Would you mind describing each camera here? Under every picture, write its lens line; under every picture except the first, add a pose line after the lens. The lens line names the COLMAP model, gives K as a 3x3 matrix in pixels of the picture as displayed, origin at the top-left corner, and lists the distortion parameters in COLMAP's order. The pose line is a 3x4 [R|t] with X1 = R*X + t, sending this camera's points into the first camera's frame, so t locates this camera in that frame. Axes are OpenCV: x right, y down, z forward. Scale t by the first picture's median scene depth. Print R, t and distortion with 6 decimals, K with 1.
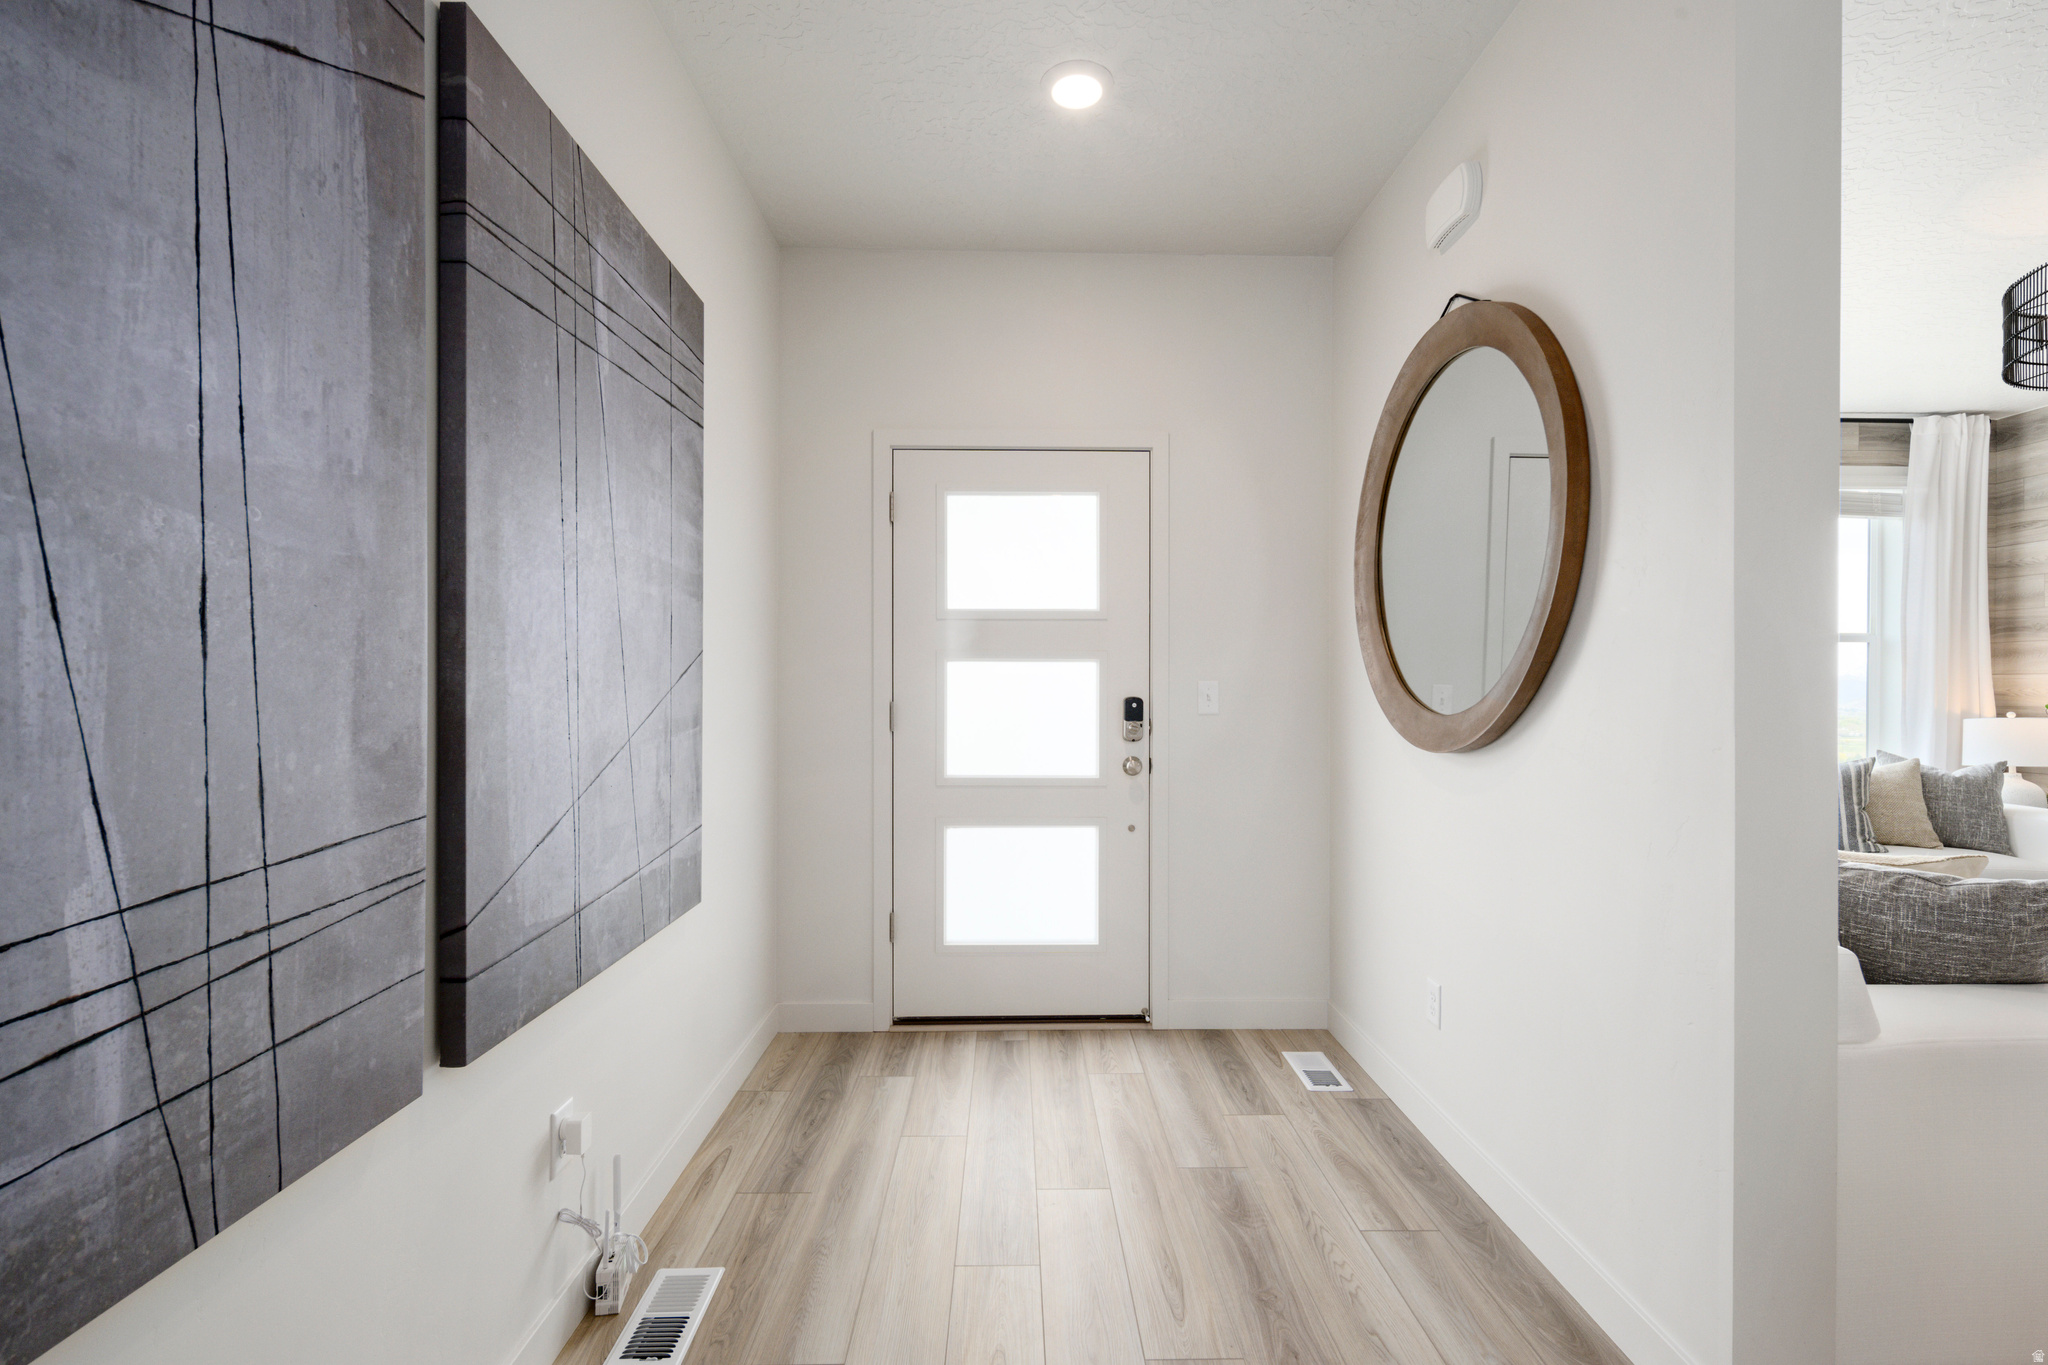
lens RADIAL K [[907.1, 0, 1034.3], [0, 907.1, 688.8], [0, 0, 1]] dist [0.004751, -0.000299]
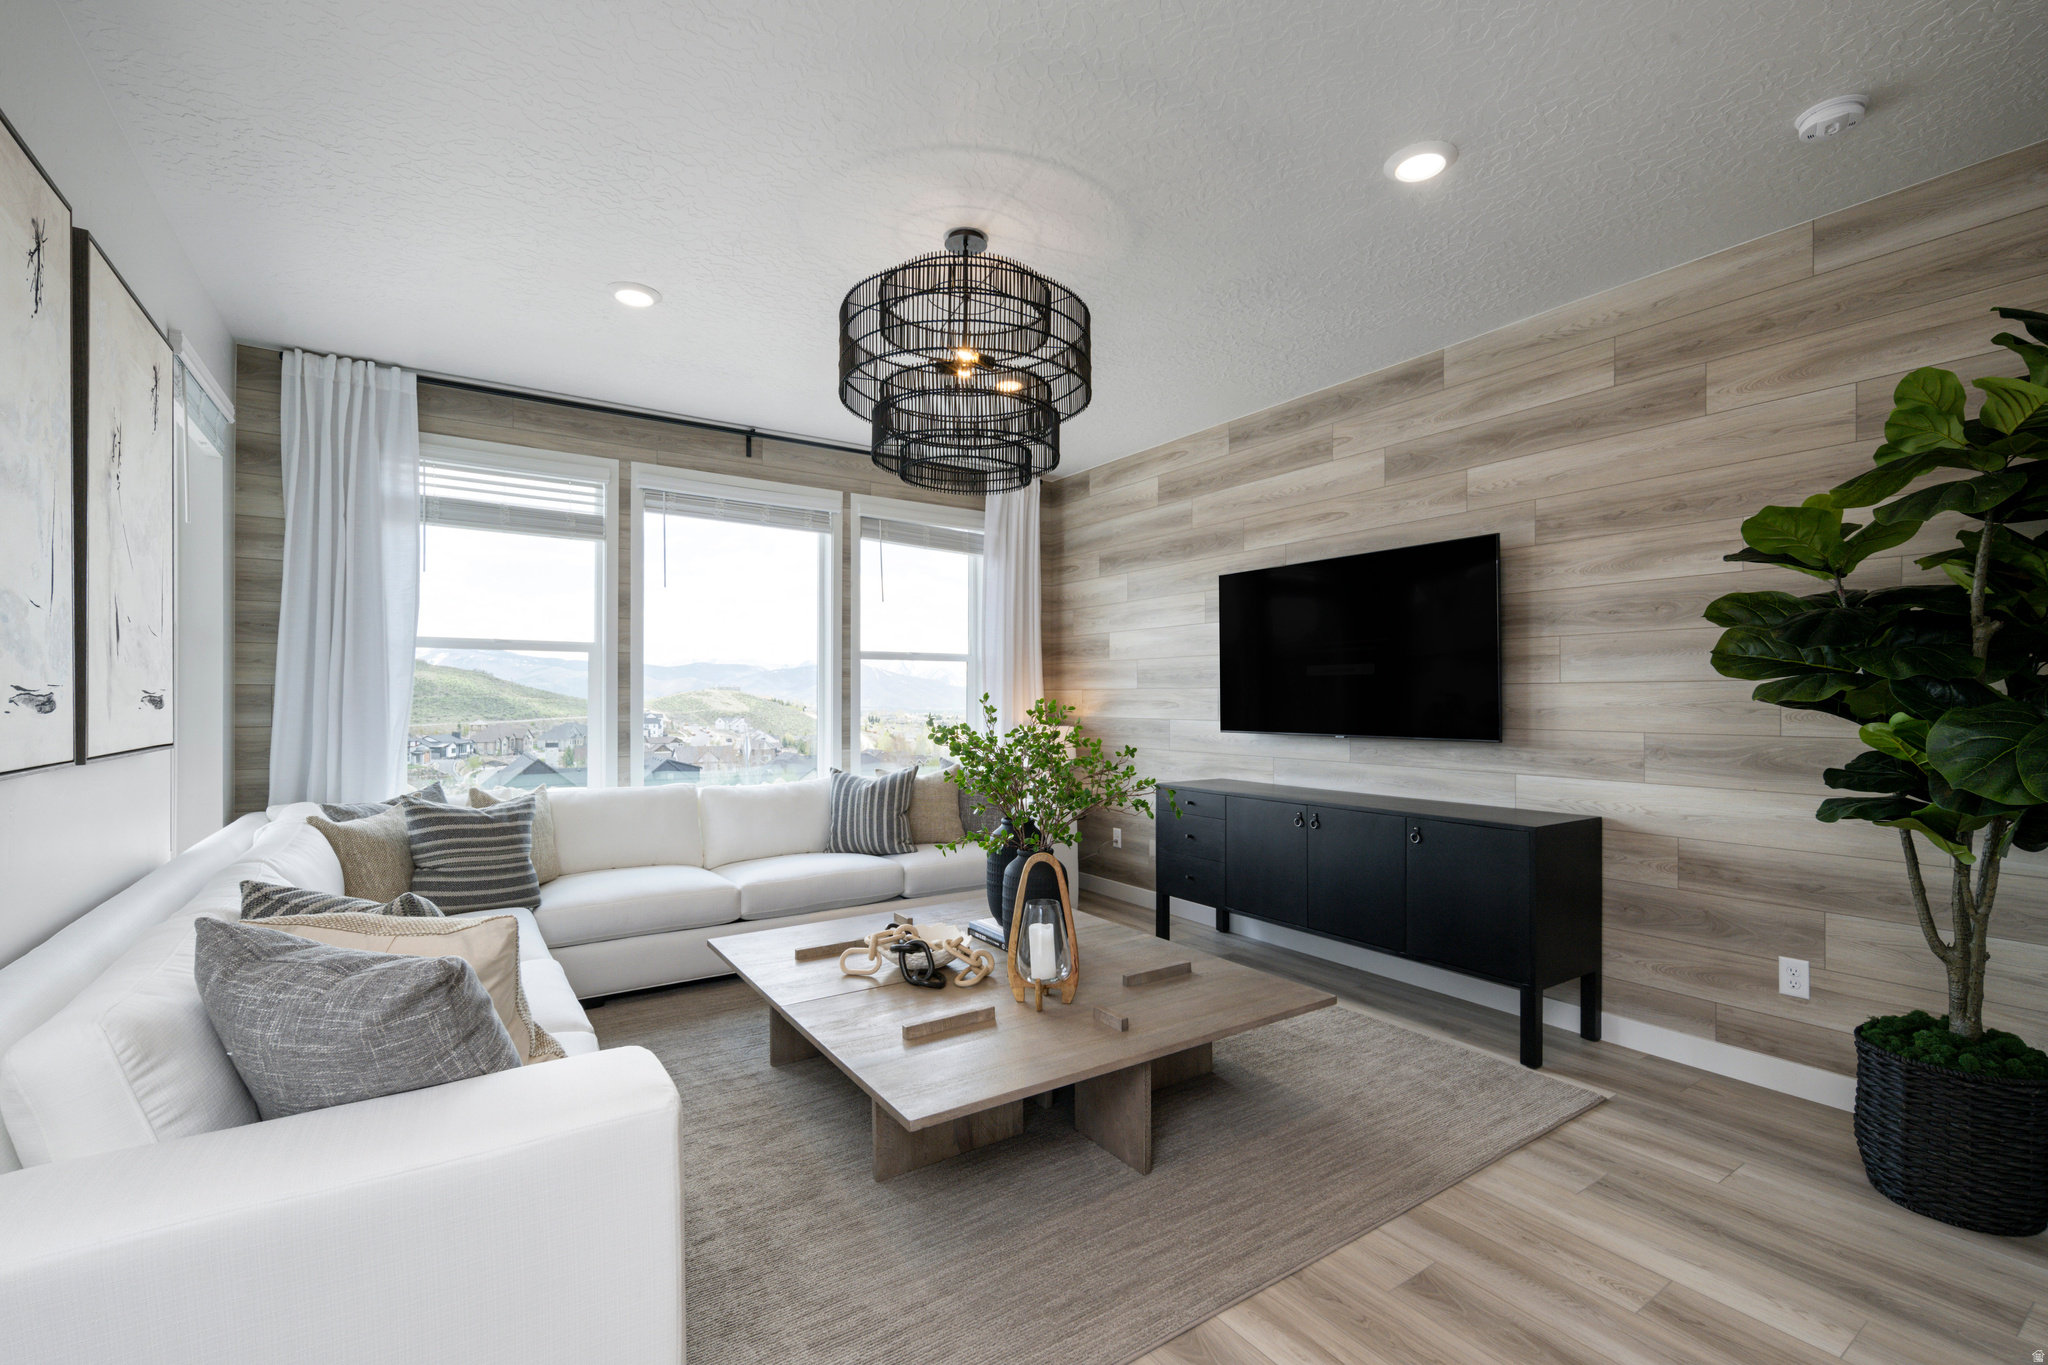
lens RADIAL K [[889.2, 0, 1031.0], [0, 889.2, 699.7], [0, 0, 1]] dist [0.003139, -0.001085]
pose [[0.834262, -0.004921, 0.551347, 0.595185], [0.004661, 0.999987, 0.001872, -0.008237], [-0.551349, 0.001008, 0.834274, 0.031709]]
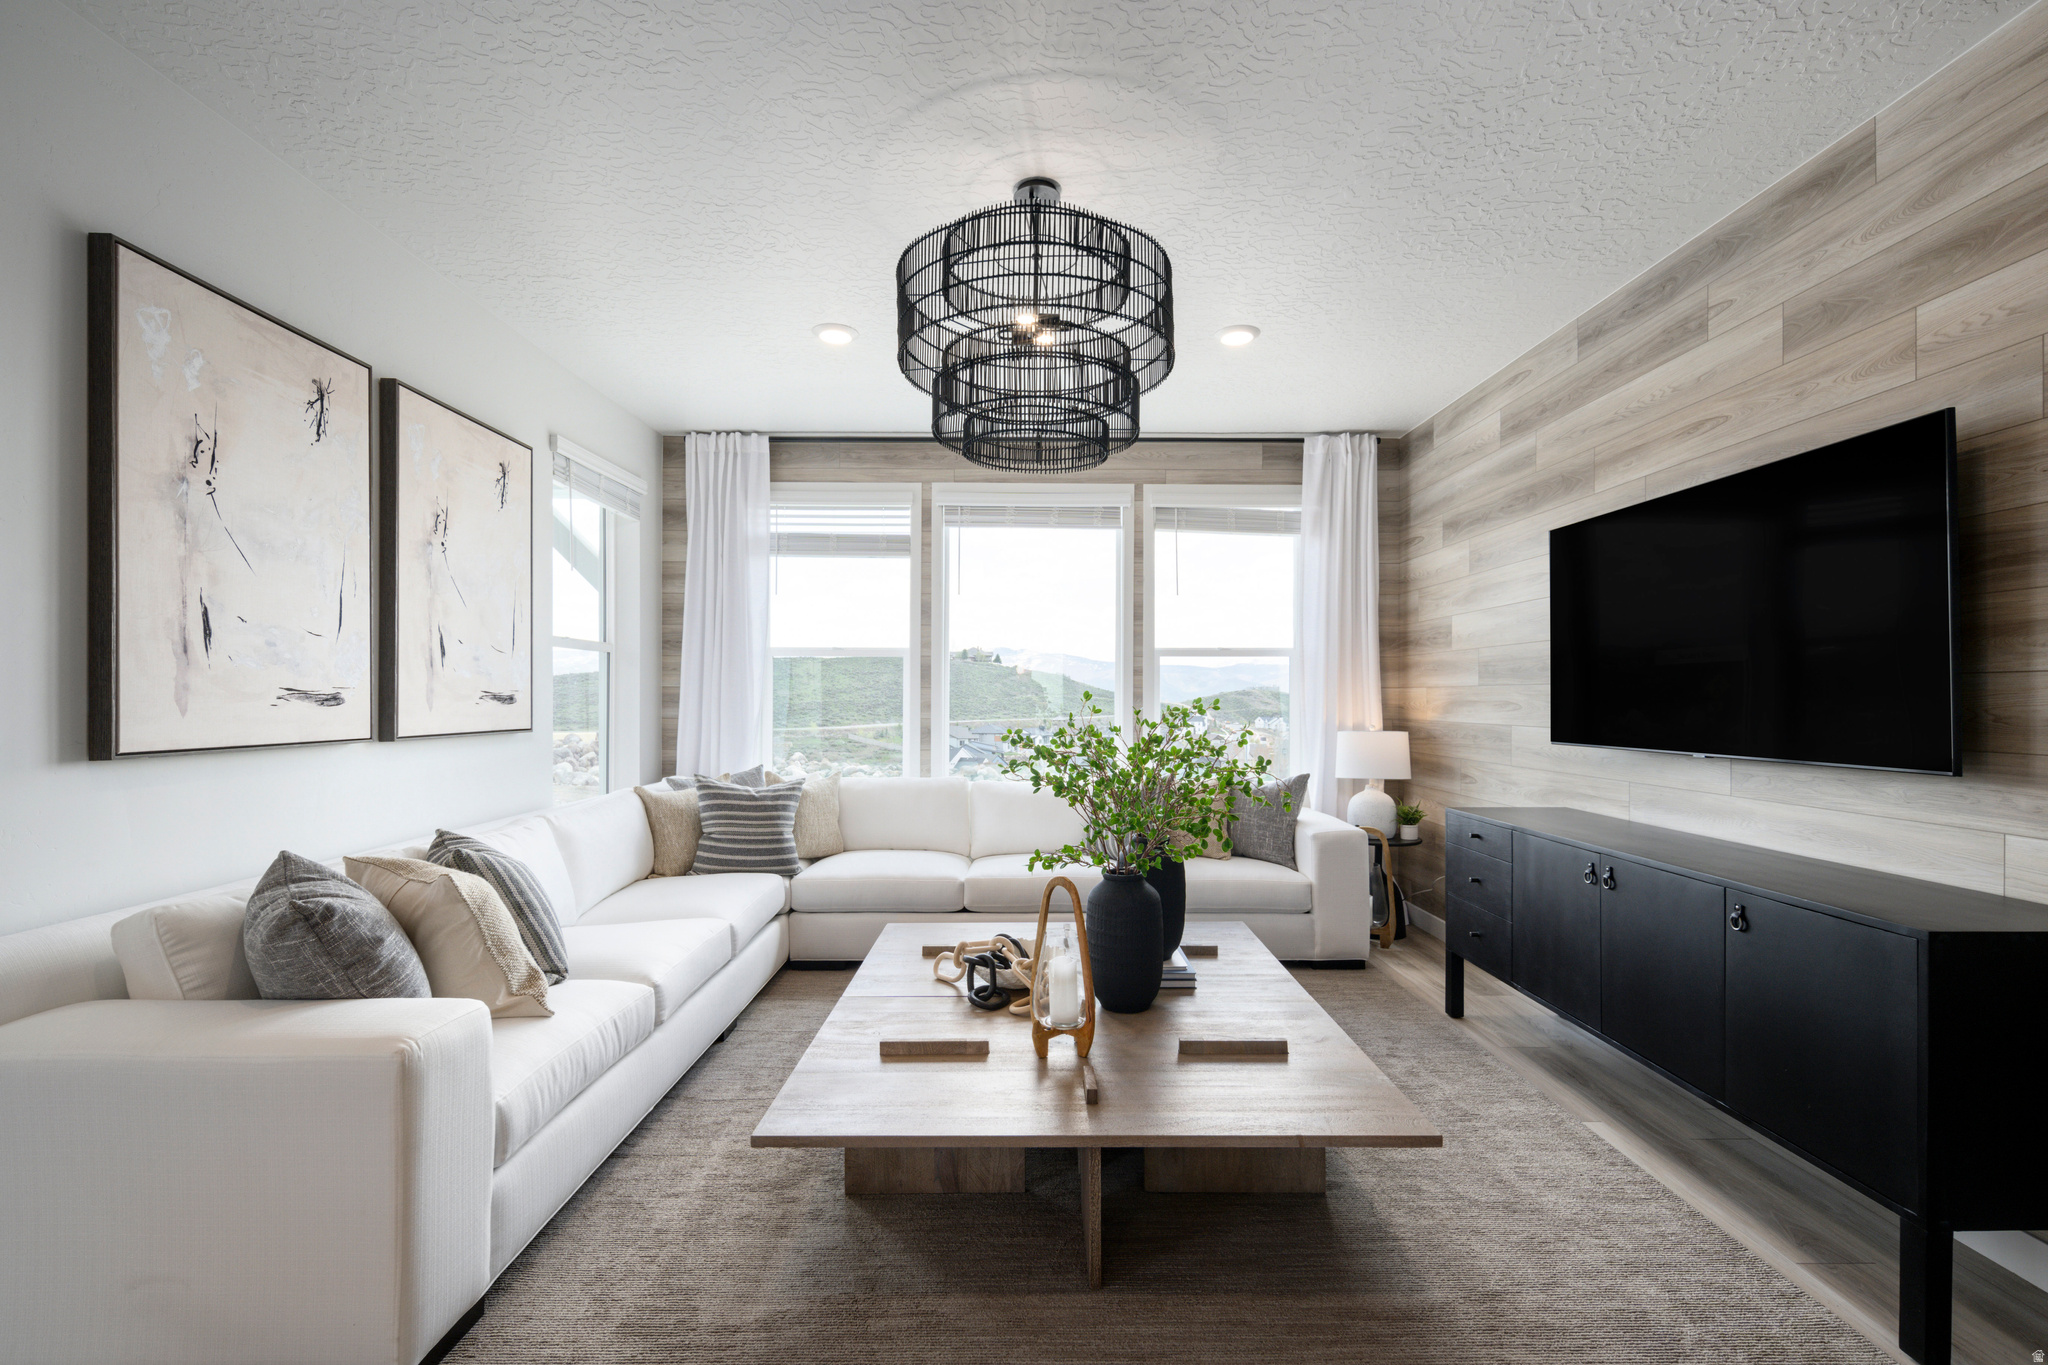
lens RADIAL K [[889.2, 0, 1031.0], [0, 889.2, 699.7], [0, 0, 1]] dist [0.003139, -0.001085]
pose [[0.999982, -0.002947, -0.005166, 1.037905], [0.002947, 0.999996, -0.000012, -0.005905], [0.005166, -0.000003, 0.999987, 0.001608]]
